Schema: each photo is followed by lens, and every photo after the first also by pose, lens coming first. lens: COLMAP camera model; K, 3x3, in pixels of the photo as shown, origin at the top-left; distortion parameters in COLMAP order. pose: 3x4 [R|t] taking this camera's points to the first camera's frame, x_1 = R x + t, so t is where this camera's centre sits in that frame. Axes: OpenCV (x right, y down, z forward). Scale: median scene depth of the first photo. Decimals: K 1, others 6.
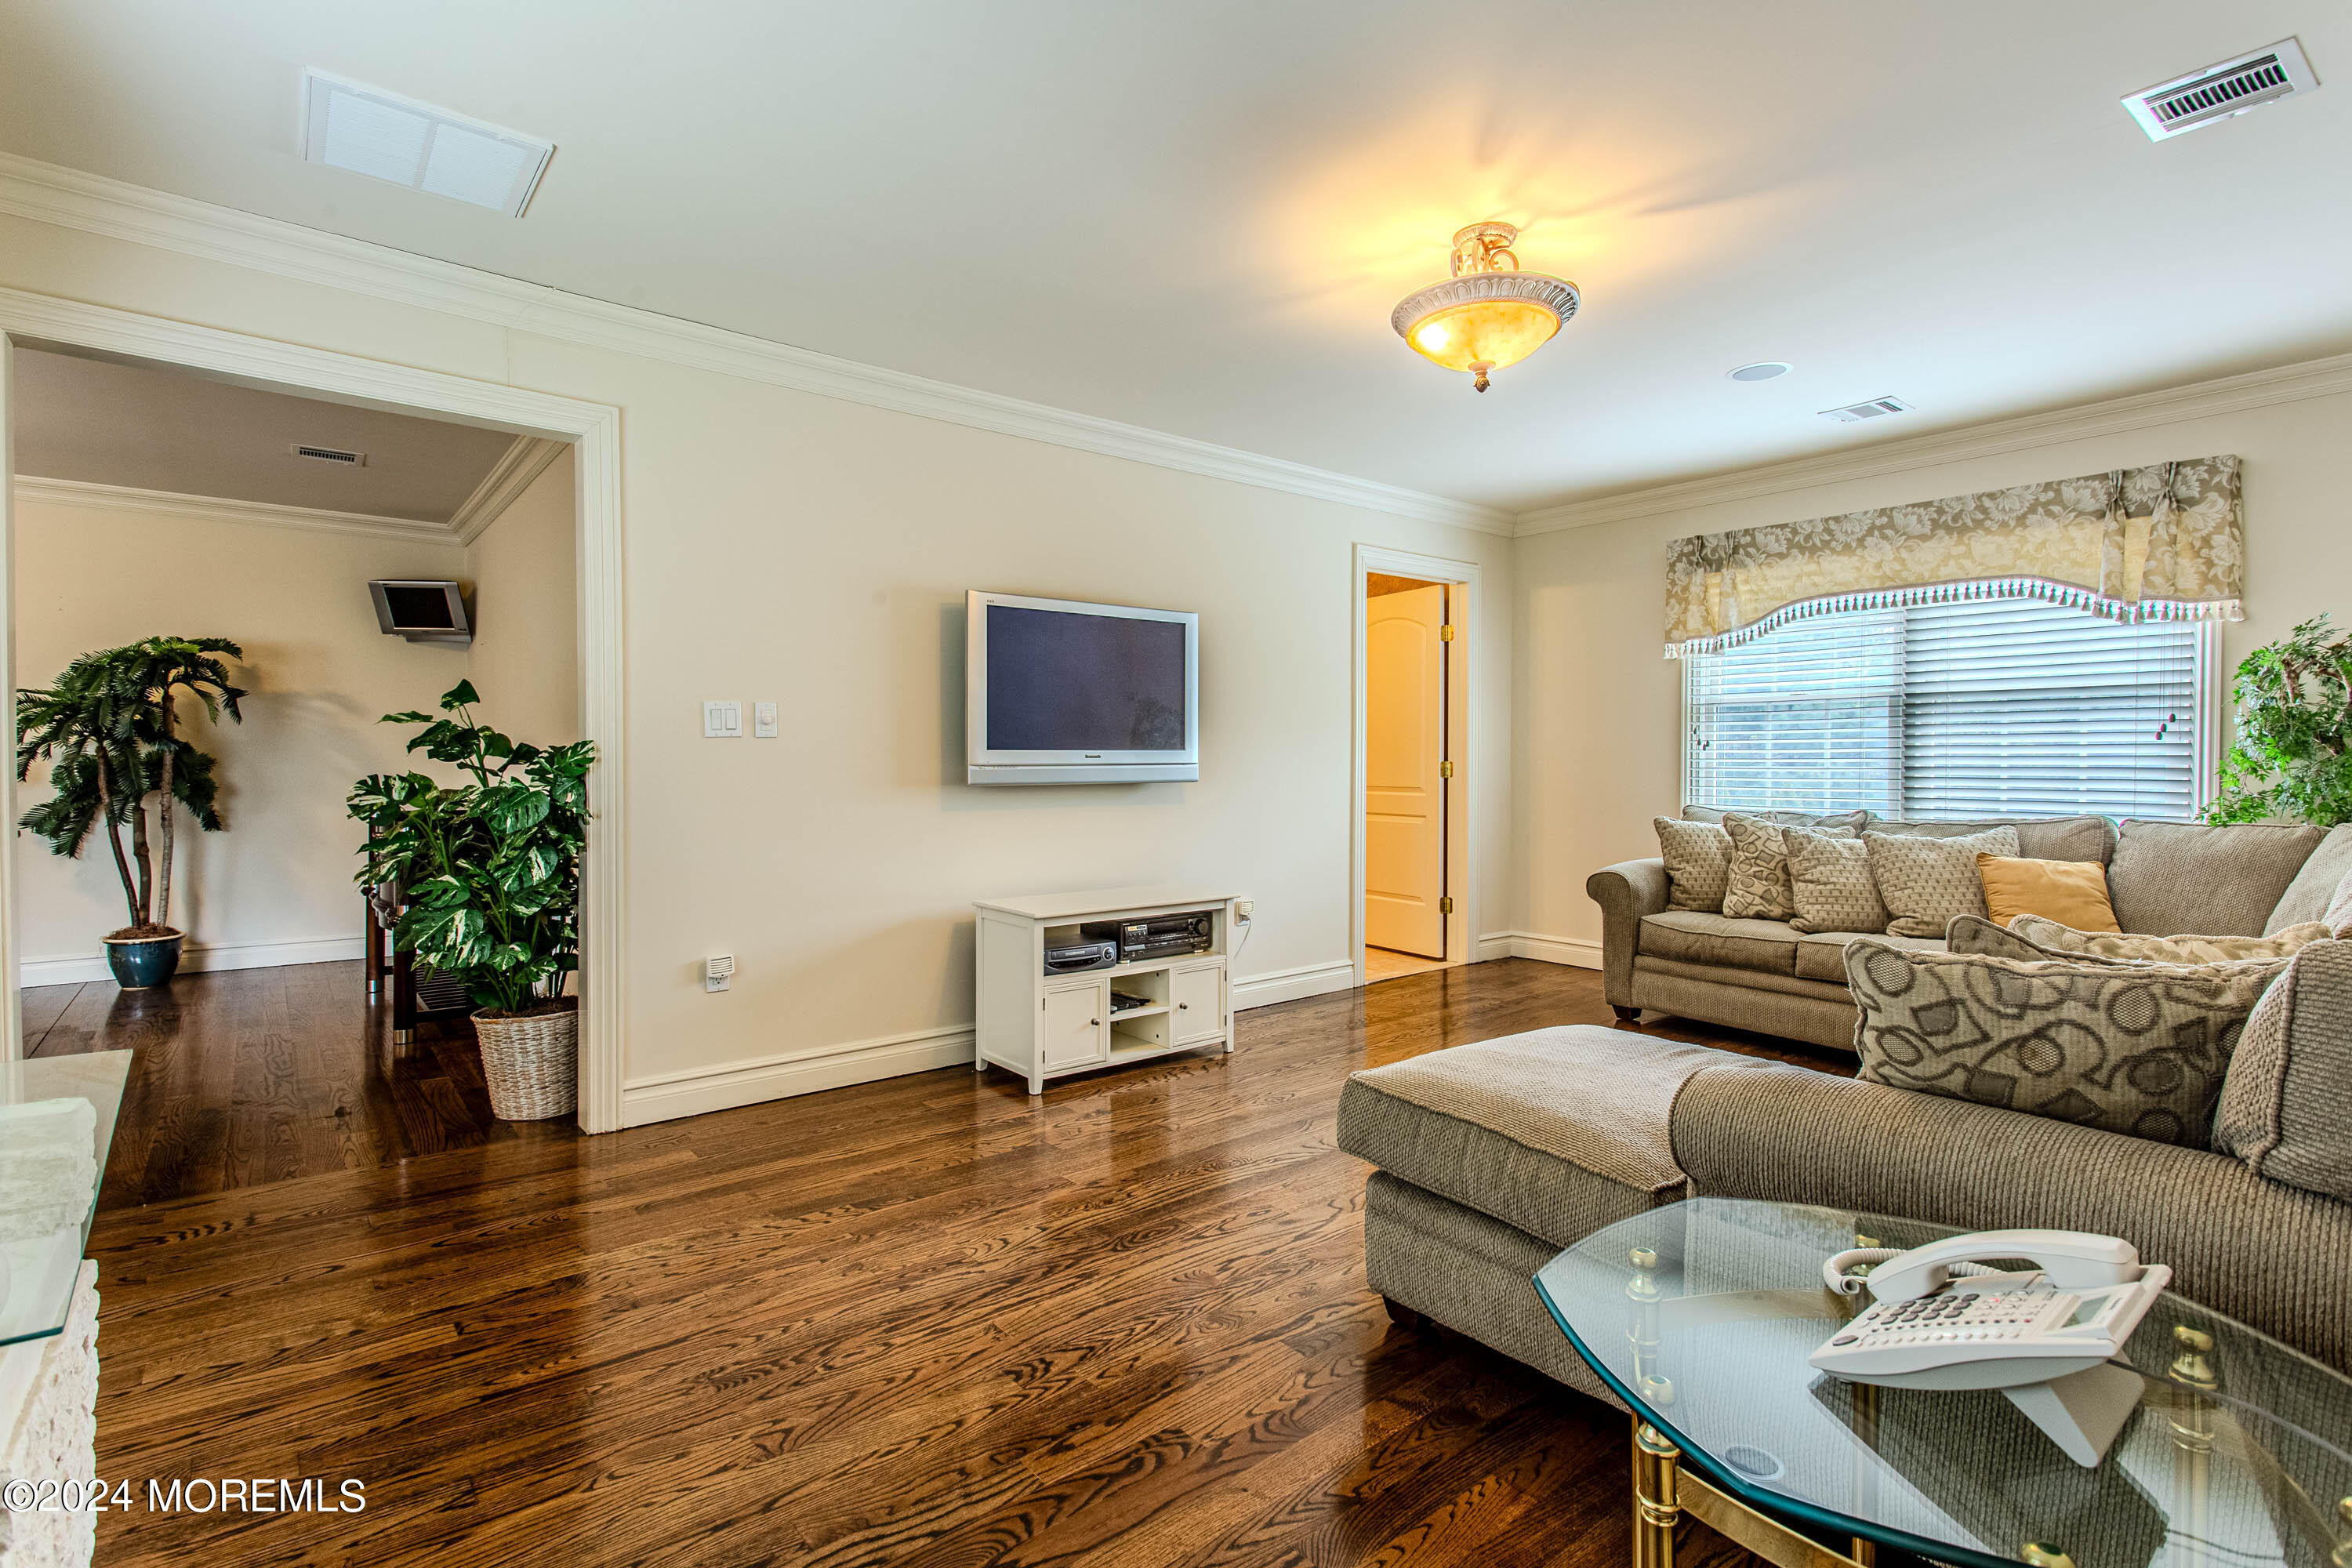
lens RADIAL K [[1154.3, 0, 1177.7], [0, 1154.3, 784.4], [0, 0, 1]] dist [0.001940, 0.000747]
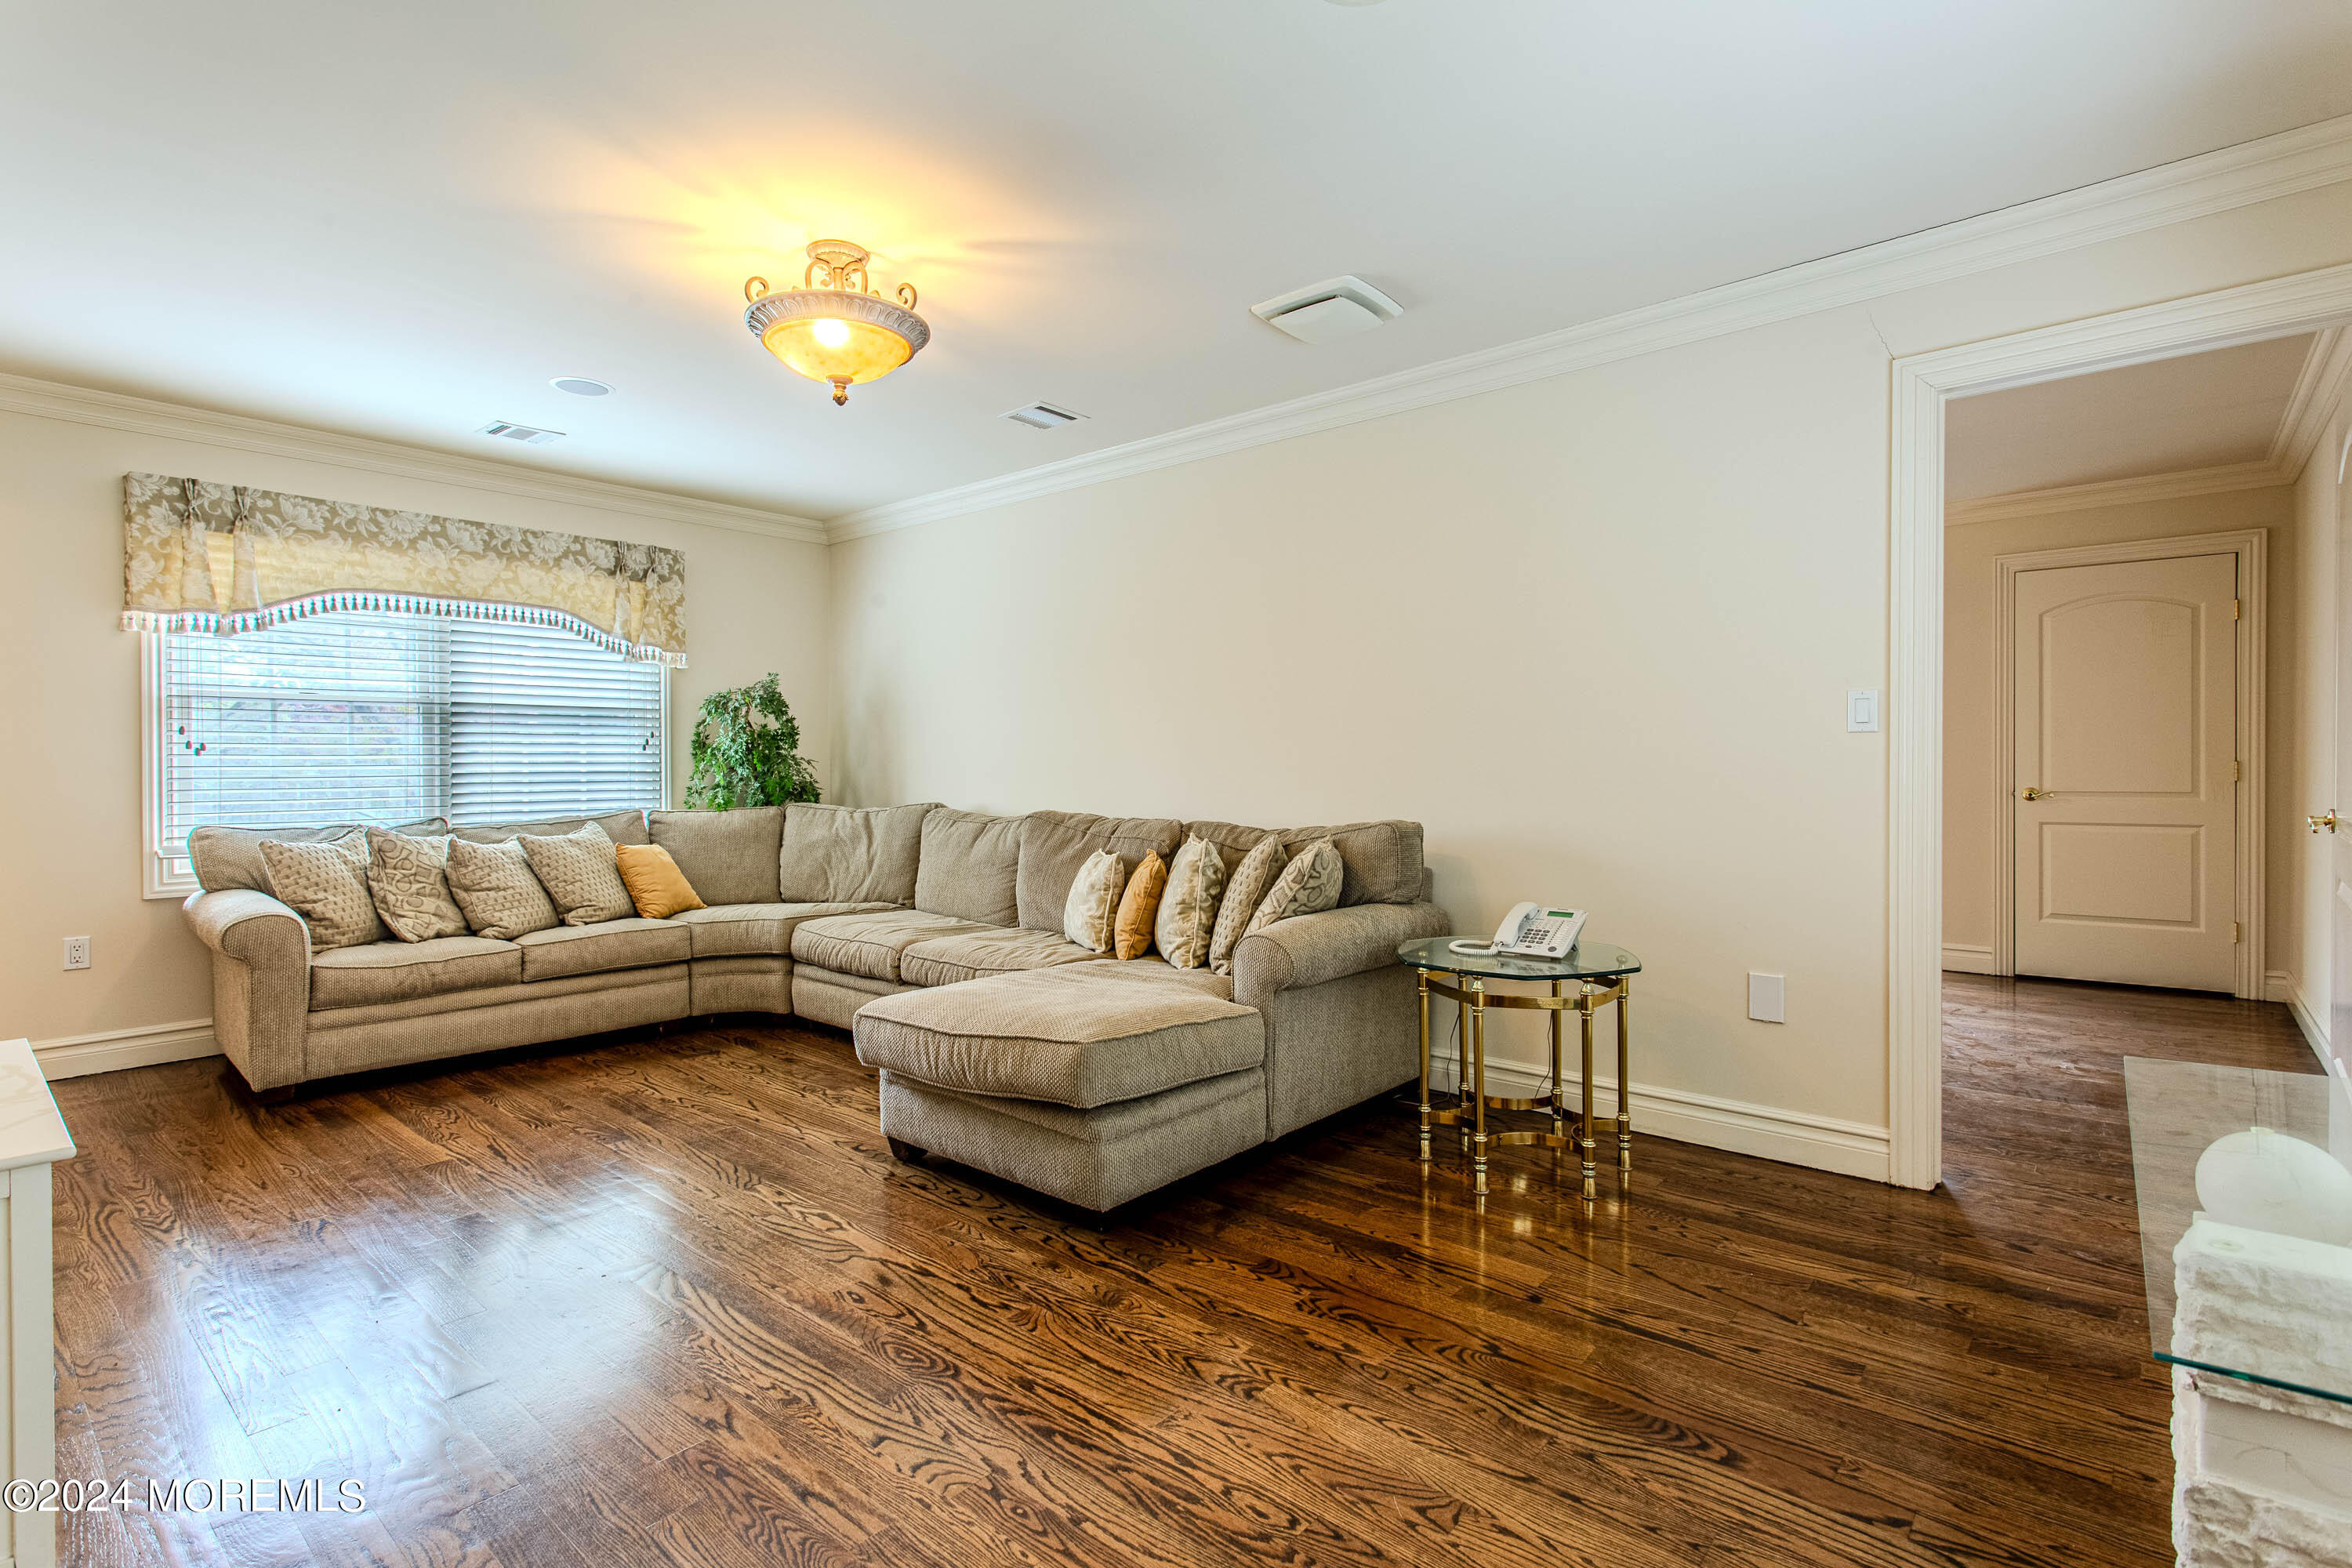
lens RADIAL K [[1154.3, 0, 1177.9], [0, 1154.3, 770.5], [0, 0, 1]] dist [0.001940, 0.000747]
pose [[-0.203740, -0.004121, 0.979016, -0.535626], [0.026126, 0.999612, 0.009645, -0.011617], [-0.978676, 0.027543, -0.203553, 0.617506]]
